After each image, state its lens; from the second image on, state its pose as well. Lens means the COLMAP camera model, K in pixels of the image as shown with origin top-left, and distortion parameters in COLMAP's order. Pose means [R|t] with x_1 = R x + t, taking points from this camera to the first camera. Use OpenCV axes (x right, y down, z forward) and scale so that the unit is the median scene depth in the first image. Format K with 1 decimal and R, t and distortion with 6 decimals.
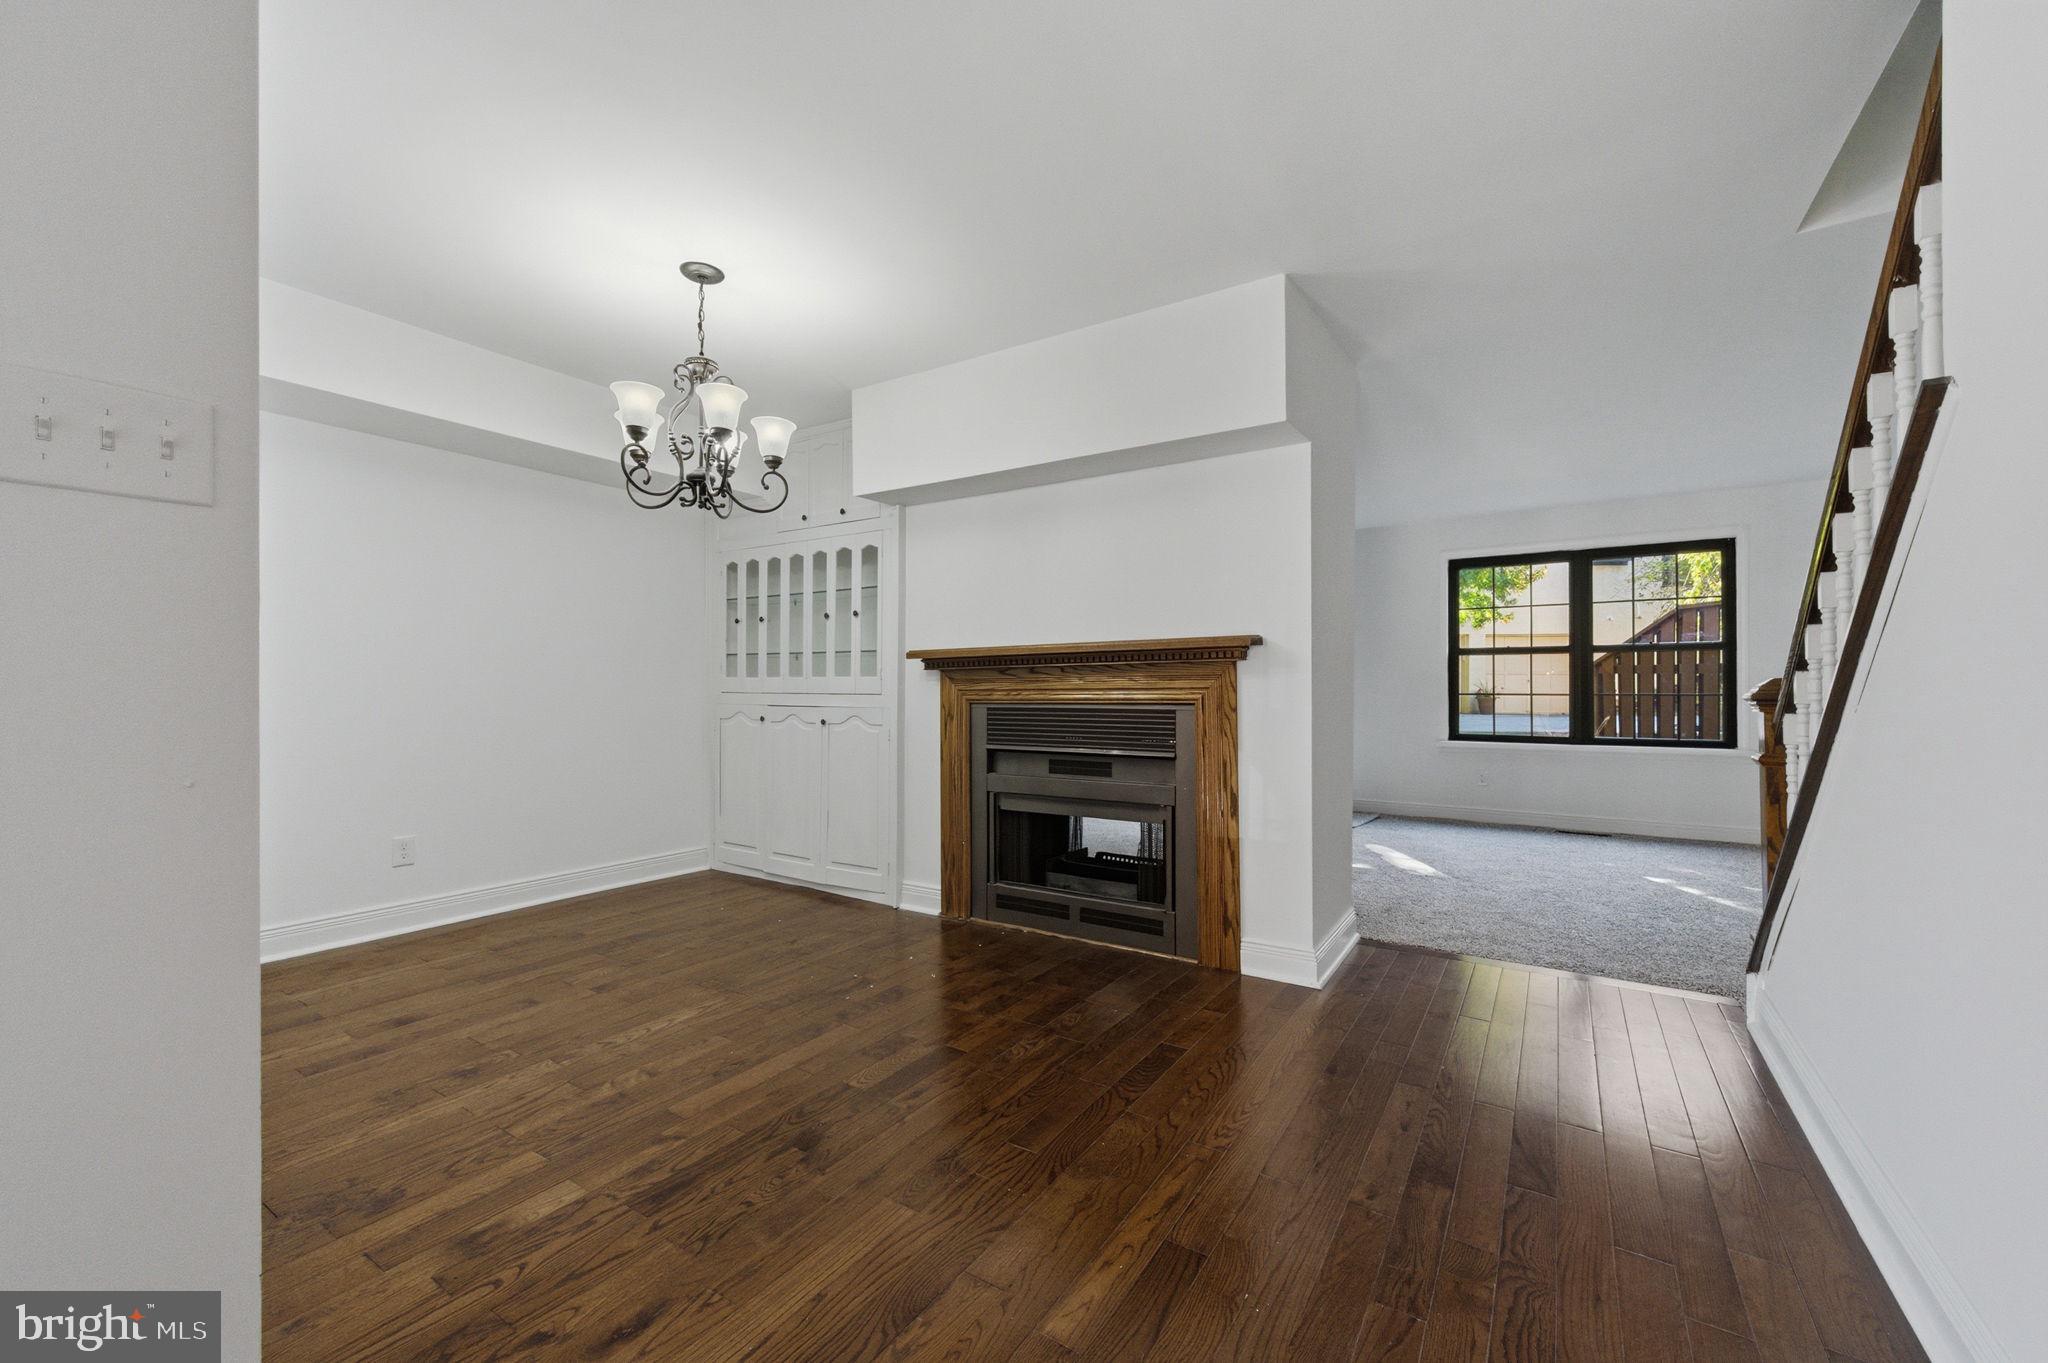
lens RADIAL K [[807.0, 0, 1033.7], [0, 807.0, 680.3], [0, 0, 1]] dist [0.000732, -0.000320]
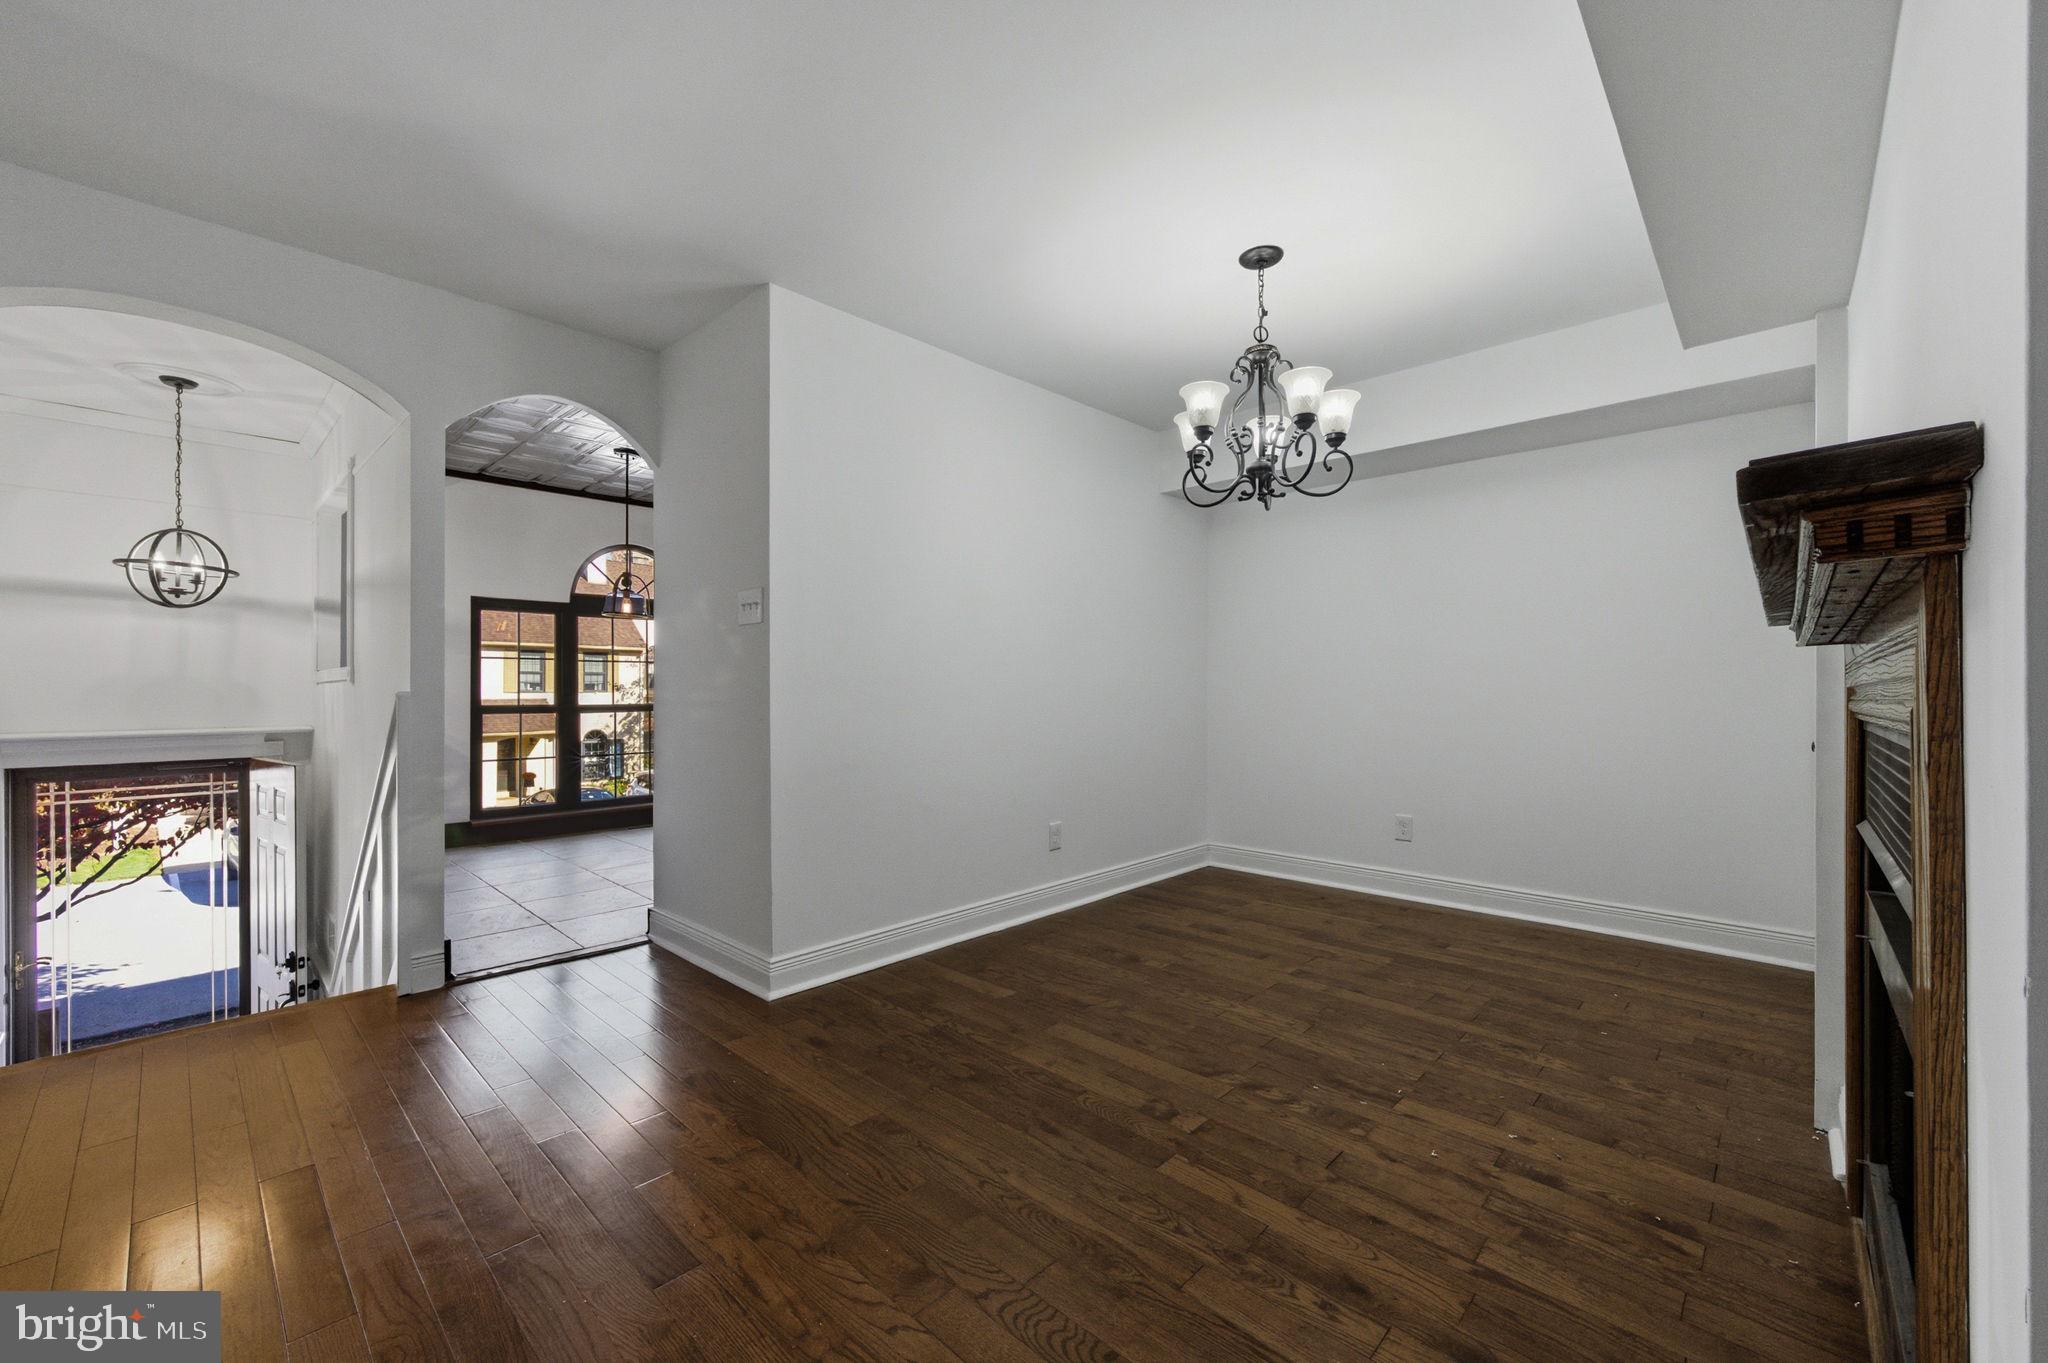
lens RADIAL K [[807.0, 0, 1015.7], [0, 807.0, 684.7], [0, 0, 1]] dist [0.000732, -0.000320]
pose [[-0.185321, -0.002627, -0.982675, 0.444575], [0.006347, 0.999972, -0.003870, 0.010097], [0.982658, -0.006954, -0.185299, 0.670173]]
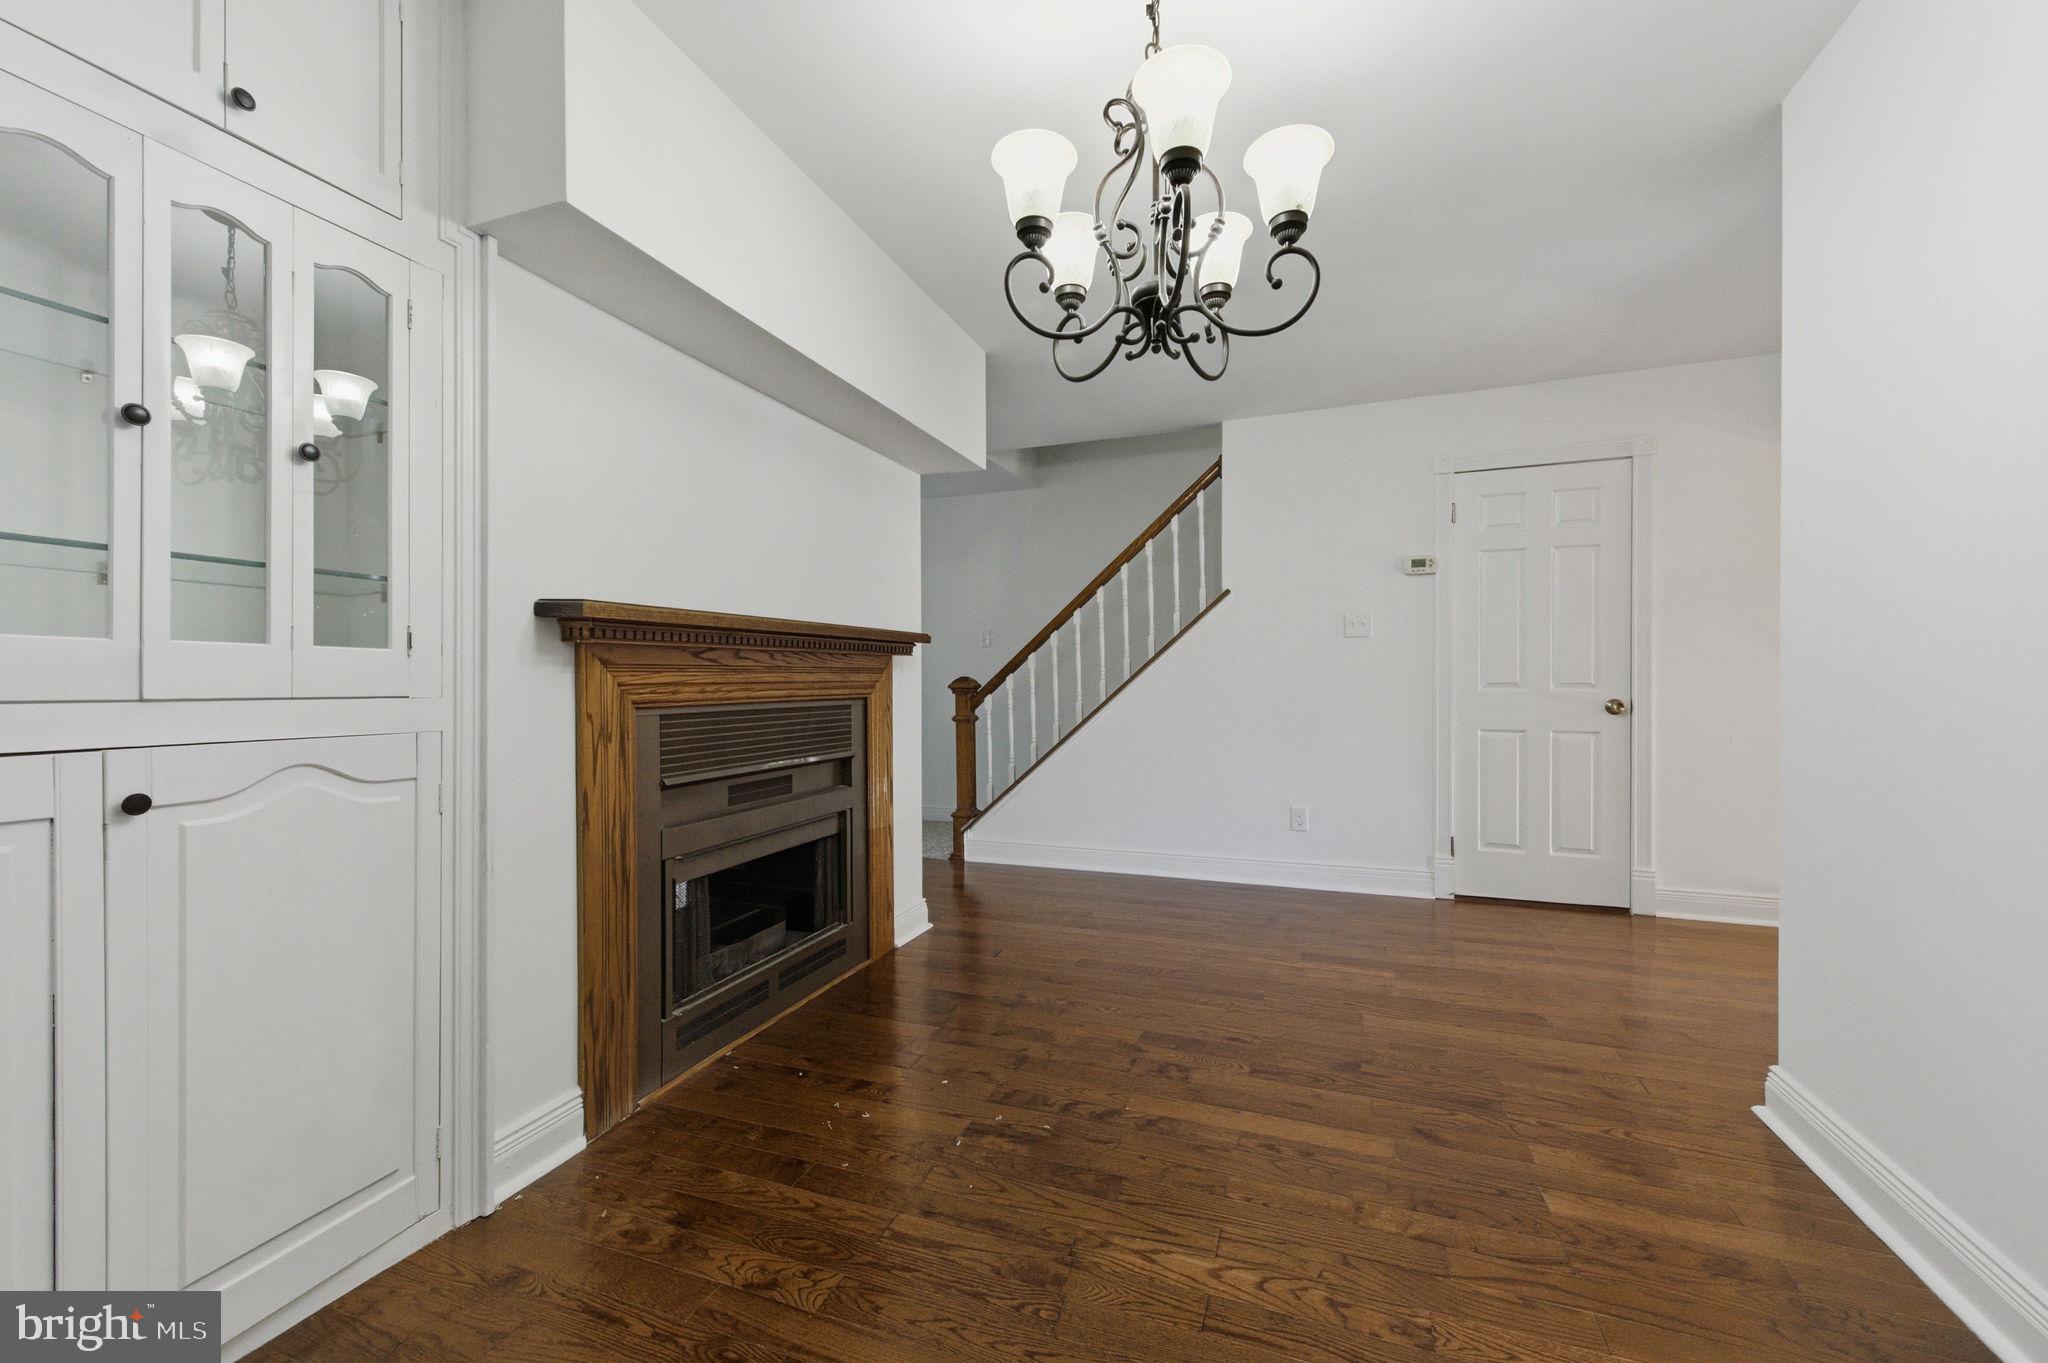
lens RADIAL K [[807.0, 0, 1027.4], [0, 807.0, 677.4], [0, 0, 1]] dist [0.000732, -0.000320]
pose [[-0.220498, 0.006724, 0.975364, -0.700299], [-0.005398, 0.999953, -0.008114, 0.011058], [-0.975372, -0.007054, -0.220452, 0.907814]]
